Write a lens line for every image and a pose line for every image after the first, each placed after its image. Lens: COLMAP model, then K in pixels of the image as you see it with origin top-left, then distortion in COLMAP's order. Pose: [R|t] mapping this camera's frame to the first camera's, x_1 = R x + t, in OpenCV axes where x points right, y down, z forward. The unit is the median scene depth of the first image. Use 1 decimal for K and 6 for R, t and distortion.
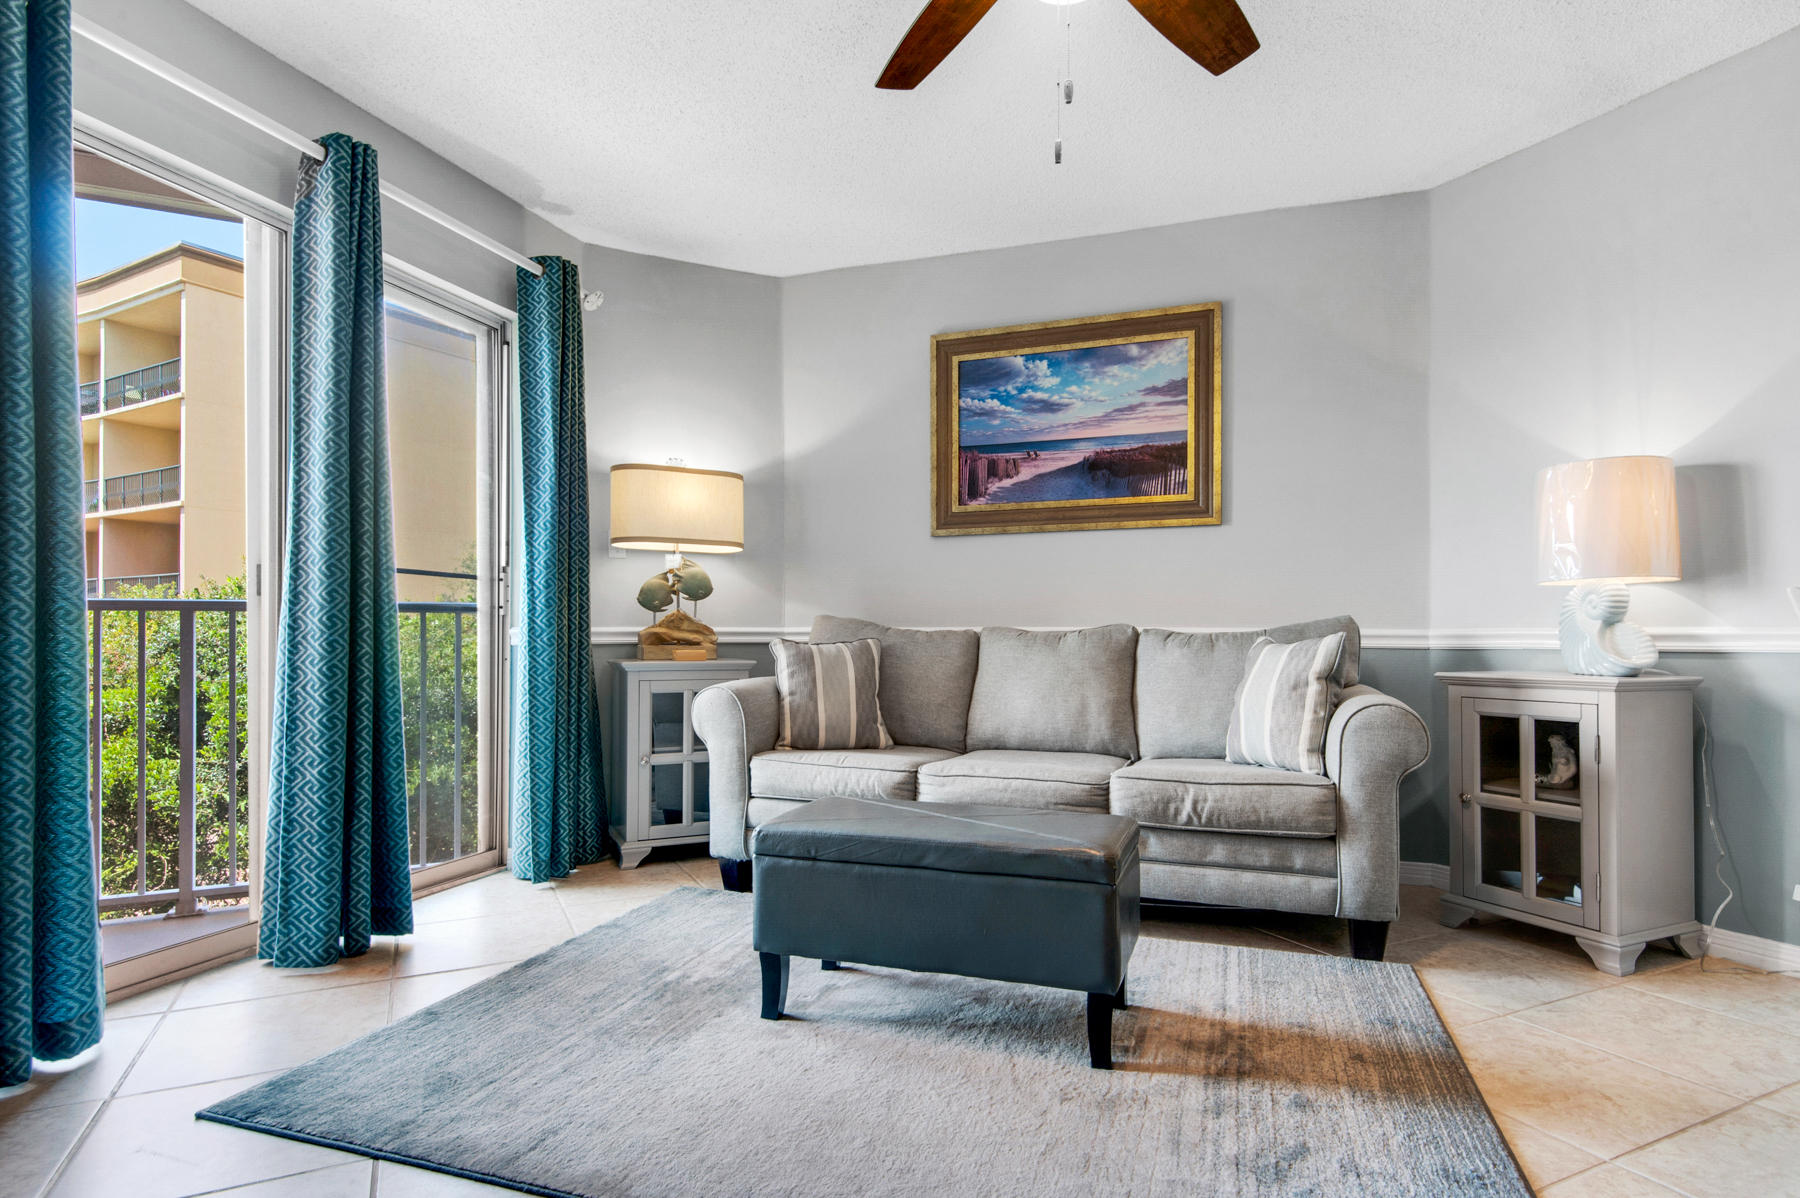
lens RADIAL K [[942.3, 0, 919.9], [0, 942.3, 637.1], [0, 0, 1]] dist [0.006042, 0.000257]
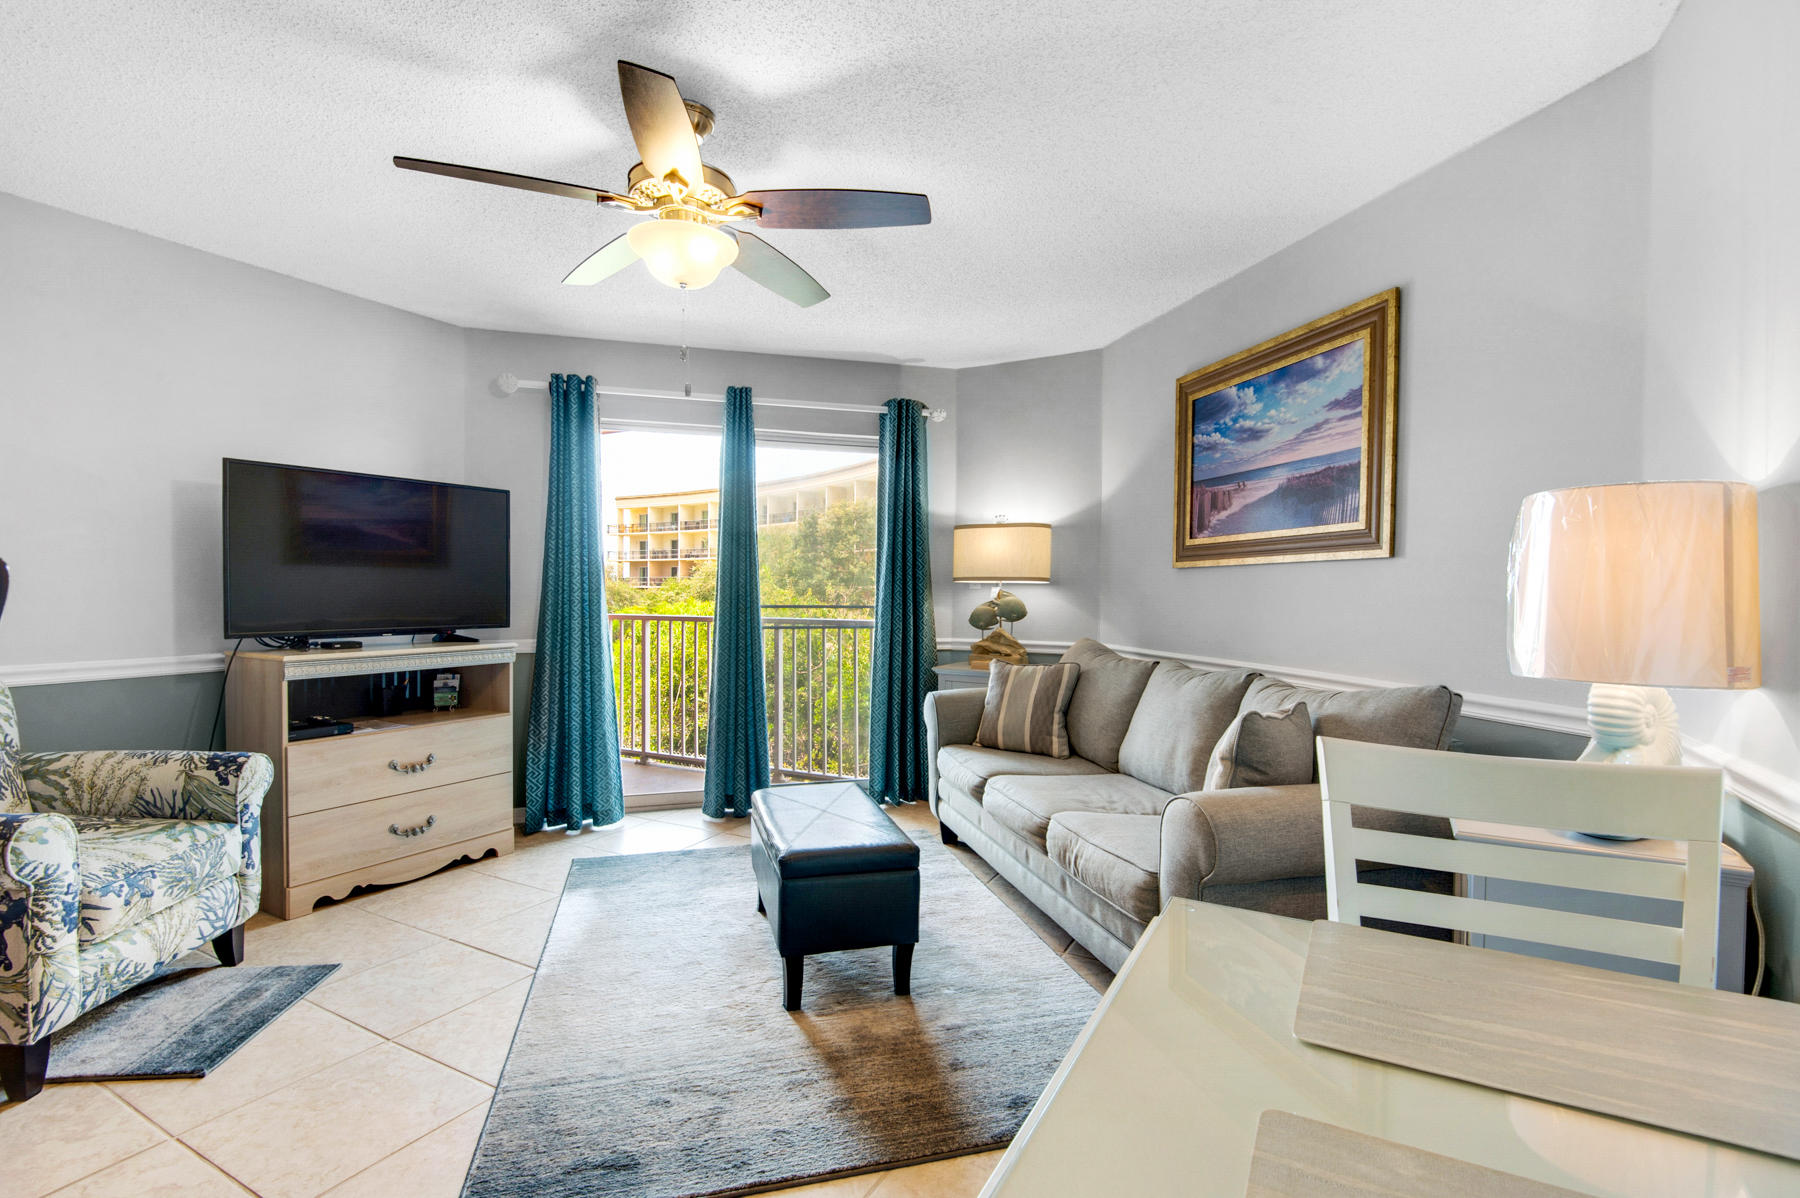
lens RADIAL K [[863.0, 0, 899.6], [0, 863.0, 596.3], [0, 0, 1]] dist [0.000471, -0.000080]
pose [[0.546283, 0.011624, -0.837520, 0.685415], [-0.002433, 0.999922, 0.012290, -0.088721], [0.837597, -0.004676, 0.546269, 0.211074]]
